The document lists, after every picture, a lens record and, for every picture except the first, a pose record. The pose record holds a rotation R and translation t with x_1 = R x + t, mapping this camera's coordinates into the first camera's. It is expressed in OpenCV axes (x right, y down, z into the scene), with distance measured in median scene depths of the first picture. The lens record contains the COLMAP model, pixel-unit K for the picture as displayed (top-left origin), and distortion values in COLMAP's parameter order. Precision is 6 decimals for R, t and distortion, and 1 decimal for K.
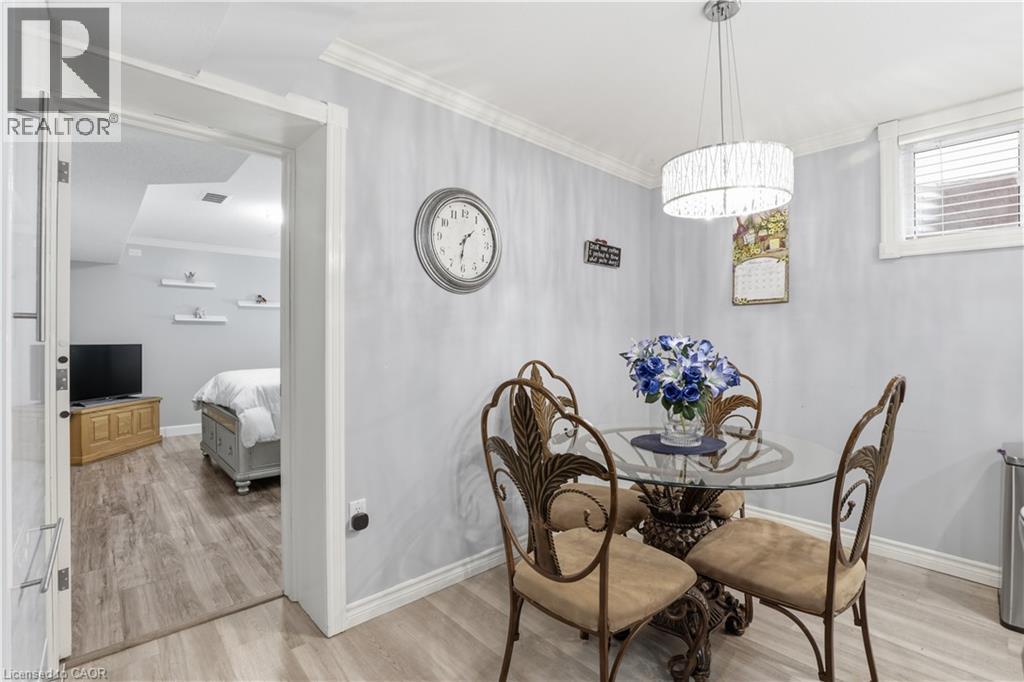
lens RADIAL K [[472.4, 0, 521.4], [0, 472.4, 335.2], [0, 0, 1]] dist [-0.027624, 0.001308]
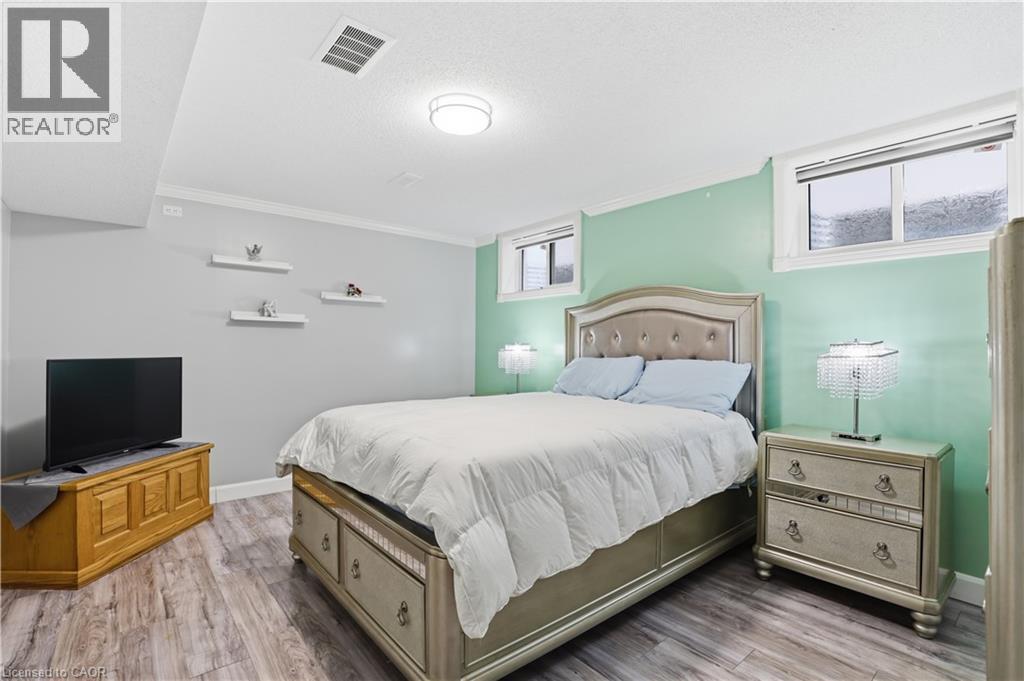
lens RADIAL K [[472.4, 0, 517.2], [0, 472.4, 344.1], [0, 0, 1]] dist [-0.027624, 0.001308]
pose [[0.999220, 0.007800, -0.038710, -0.367380], [-0.007901, 0.999966, -0.002453, 0.000188], [0.038690, 0.002757, 0.999247, 0.419077]]
